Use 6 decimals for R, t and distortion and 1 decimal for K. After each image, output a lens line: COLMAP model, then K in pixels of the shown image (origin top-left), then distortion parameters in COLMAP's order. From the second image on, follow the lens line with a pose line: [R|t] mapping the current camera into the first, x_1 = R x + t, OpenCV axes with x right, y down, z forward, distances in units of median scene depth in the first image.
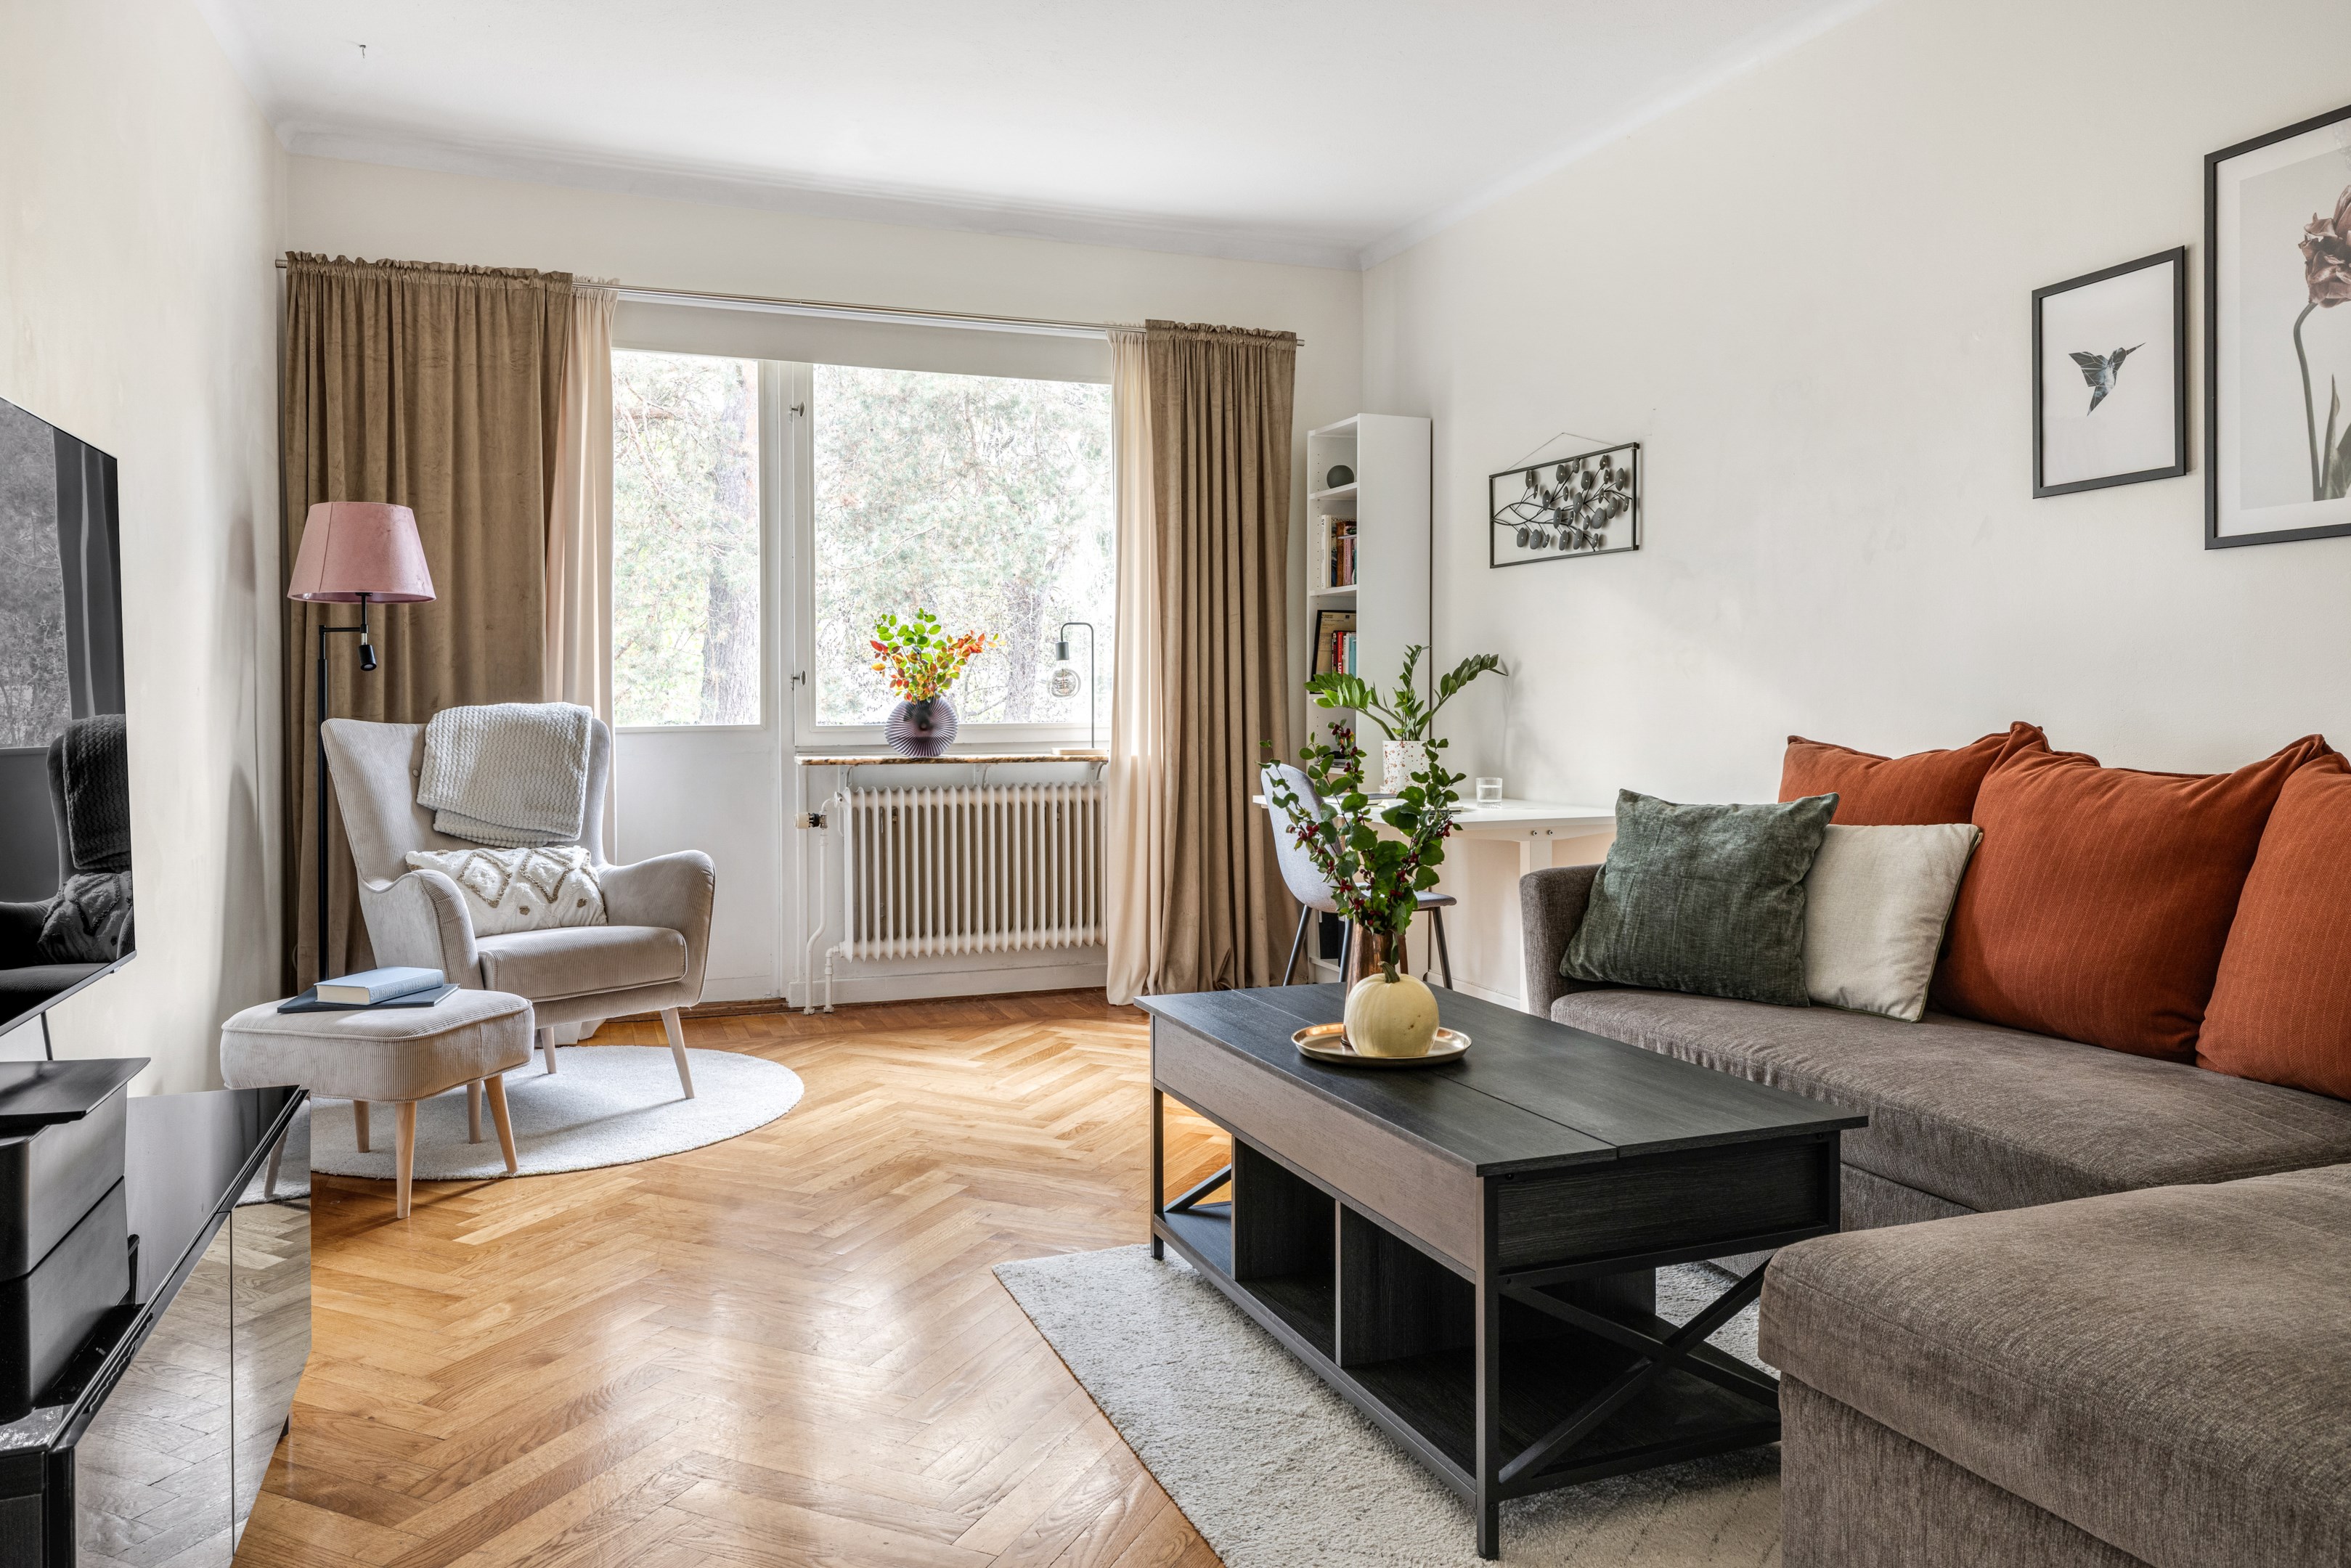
lens RADIAL K [[1597.5, 0, 1167.5], [0, 1597.5, 712.8], [0, 0, 1]] dist [-0.002293, 0.002721]
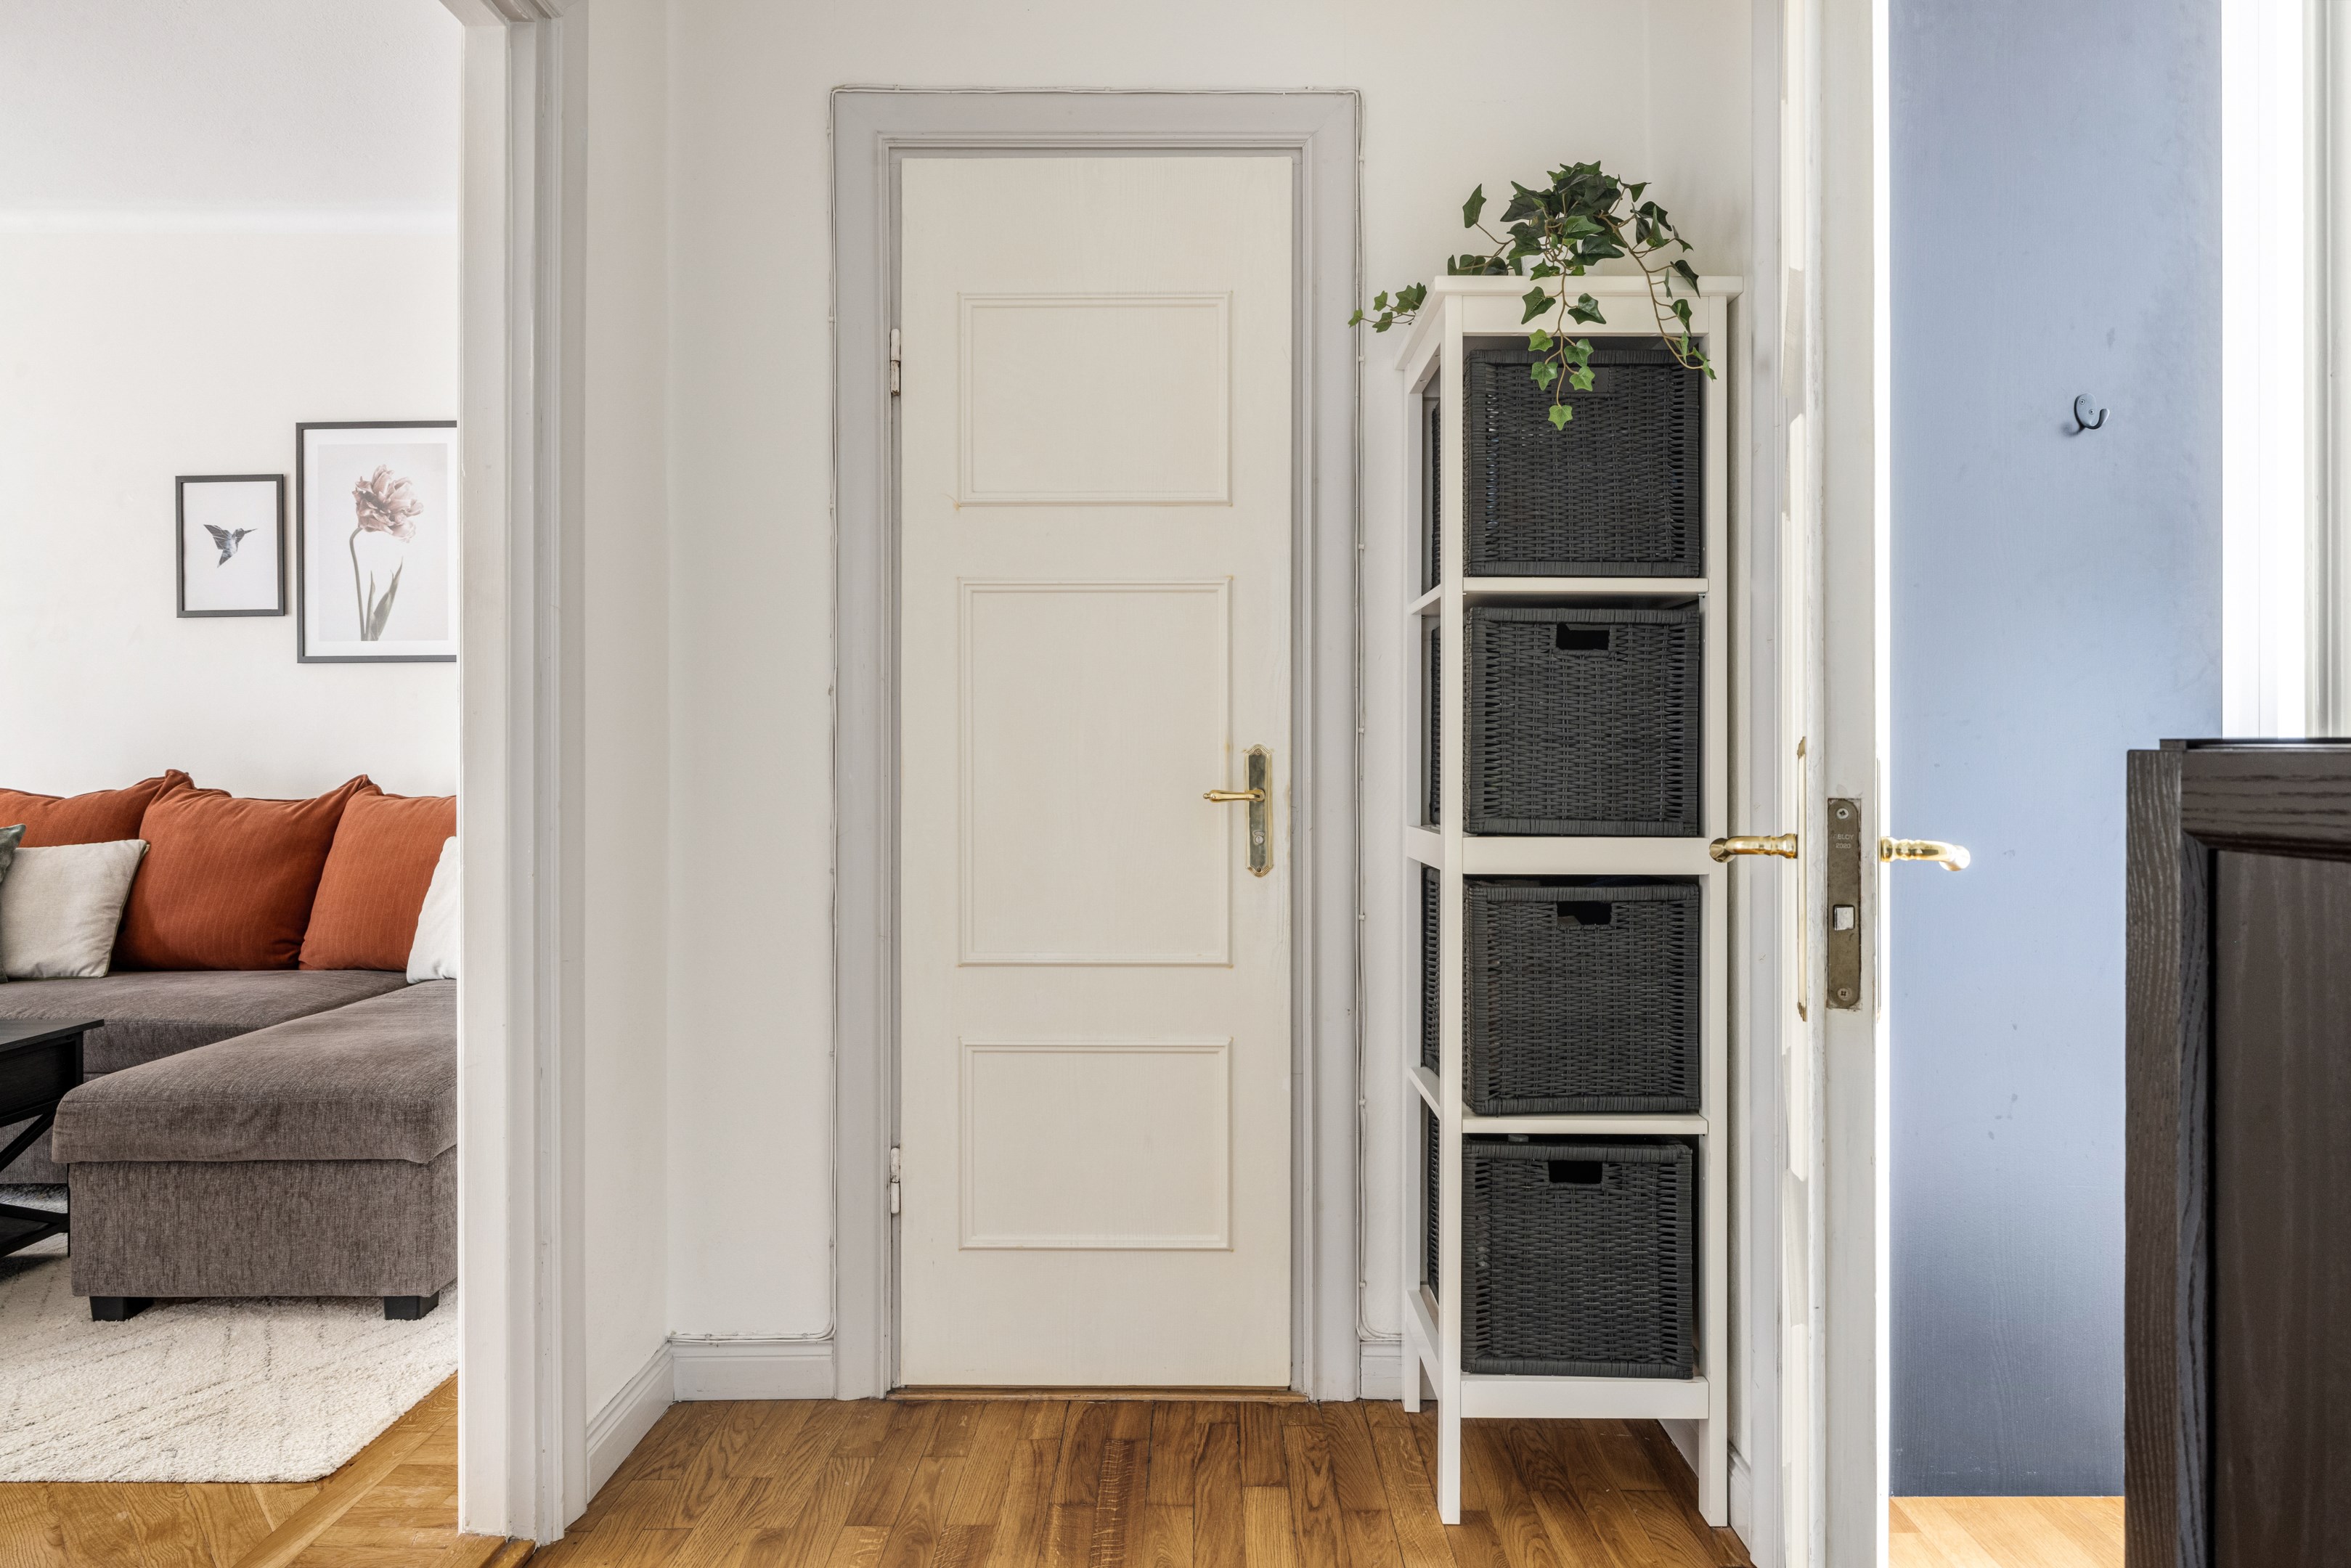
lens RADIAL K [[1305.7, 0, 1176.8], [0, 1305.7, 748.8], [0, 0, 1]] dist [-0.000313, 0.000124]
pose [[0.367807, 0.000802, 0.929902, -0.276334], [0.005598, 0.999980, -0.003077, -0.005124], [-0.929885, 0.006337, 0.367795, -0.346930]]
